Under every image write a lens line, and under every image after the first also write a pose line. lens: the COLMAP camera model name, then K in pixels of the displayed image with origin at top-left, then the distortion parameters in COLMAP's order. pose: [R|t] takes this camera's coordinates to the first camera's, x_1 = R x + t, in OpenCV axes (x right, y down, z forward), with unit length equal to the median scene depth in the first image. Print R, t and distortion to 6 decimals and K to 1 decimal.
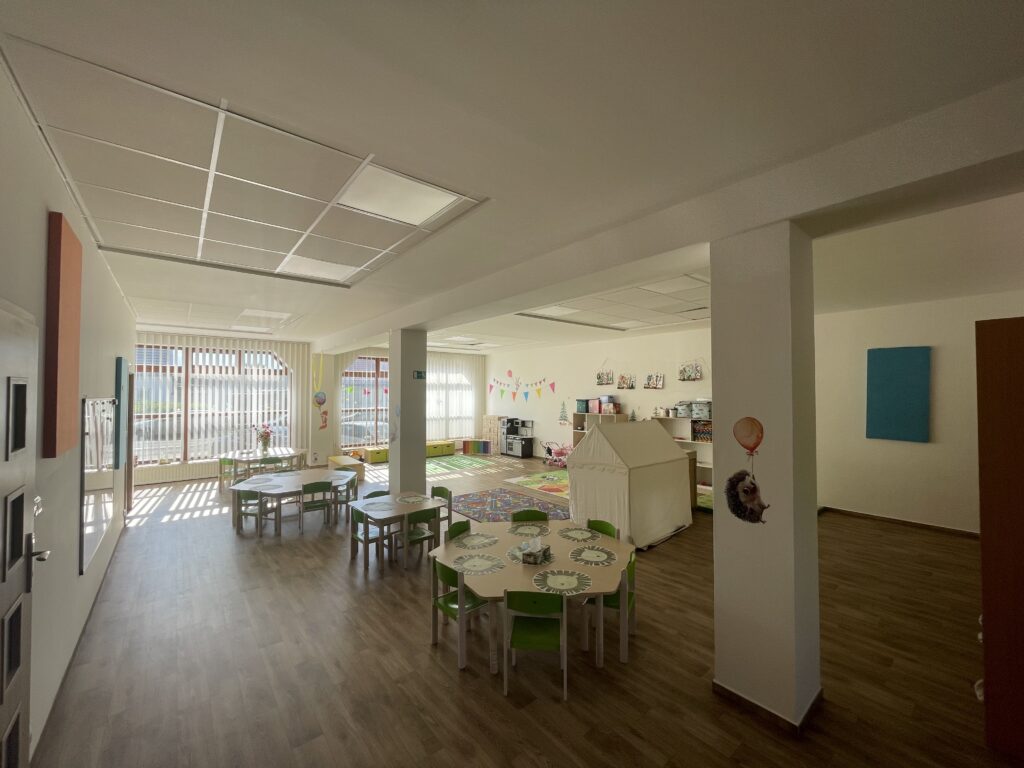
lens RADIAL K [[409.7, 0, 509.7], [0, 409.7, 383.4], [0, 0, 1]] dist [0.008401, -0.000030]
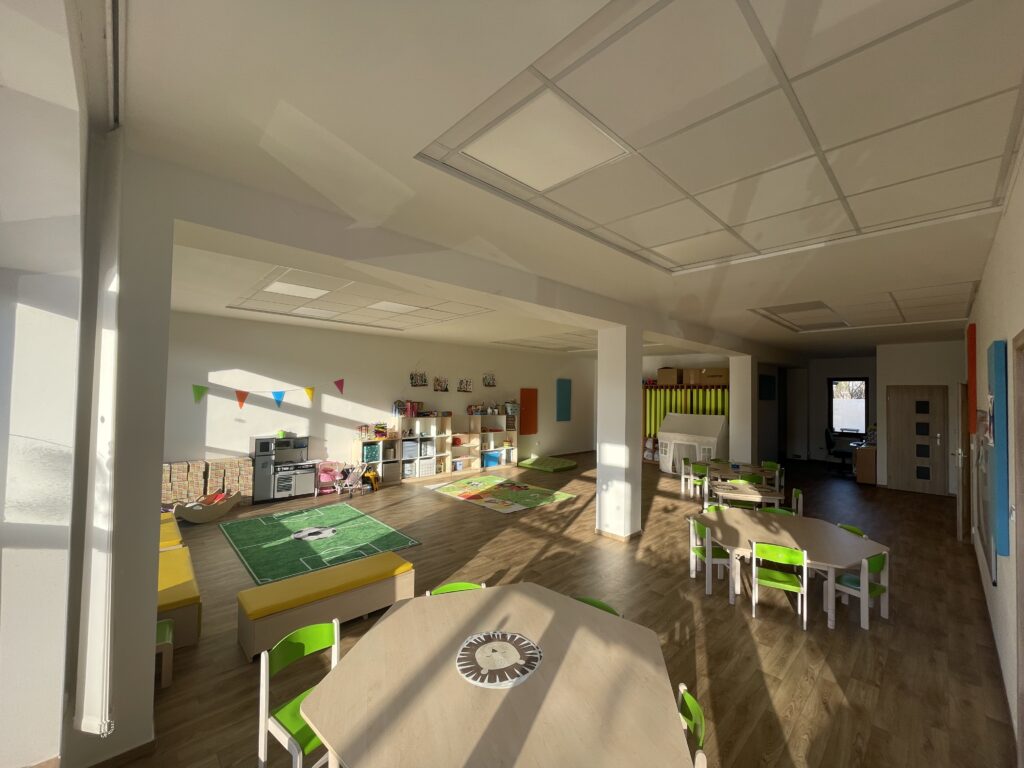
lens RADIAL K [[409.7, 0, 509.7], [0, 409.7, 383.4], [0, 0, 1]] dist [0.008401, -0.000030]
pose [[-0.082725, 0.025840, 0.996237, -0.811960], [-0.035326, 0.998960, -0.028844, 0.018125], [-0.995946, -0.037579, -0.081727, 0.938096]]
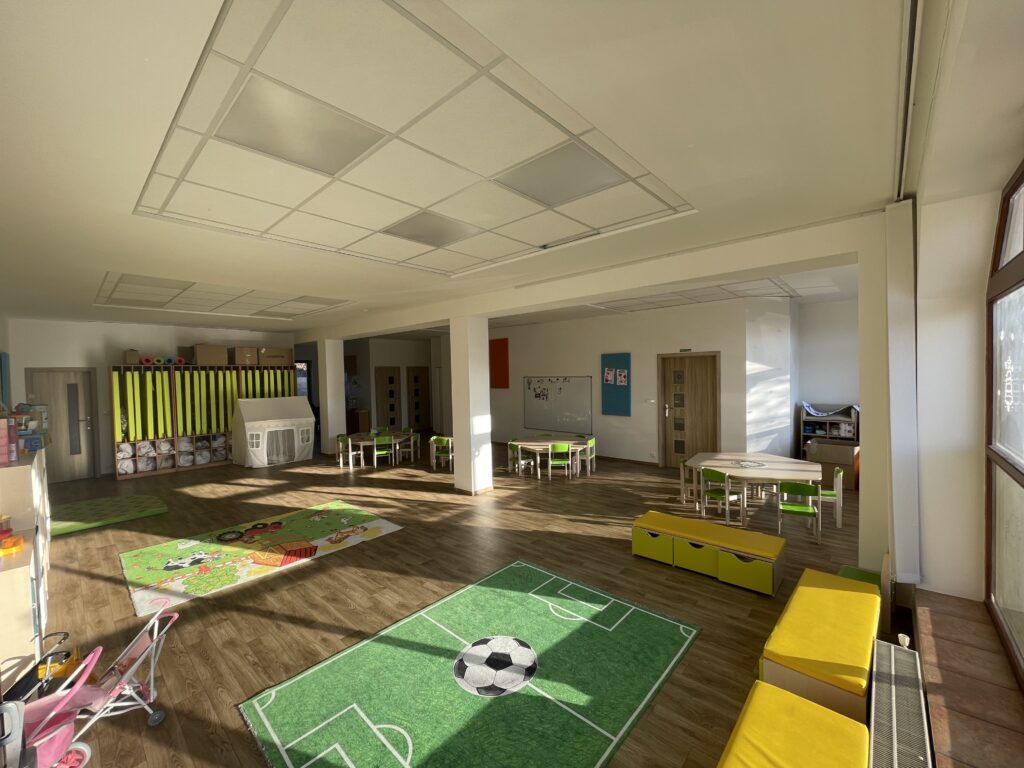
lens RADIAL K [[409.7, 0, 509.7], [0, 409.7, 383.4], [0, 0, 1]] dist [0.008401, -0.000030]
pose [[-0.987350, 0.023801, -0.156762, -0.141253], [0.023228, 0.999715, 0.005490, 0.024626], [0.156848, 0.001780, -0.987621, 1.471011]]
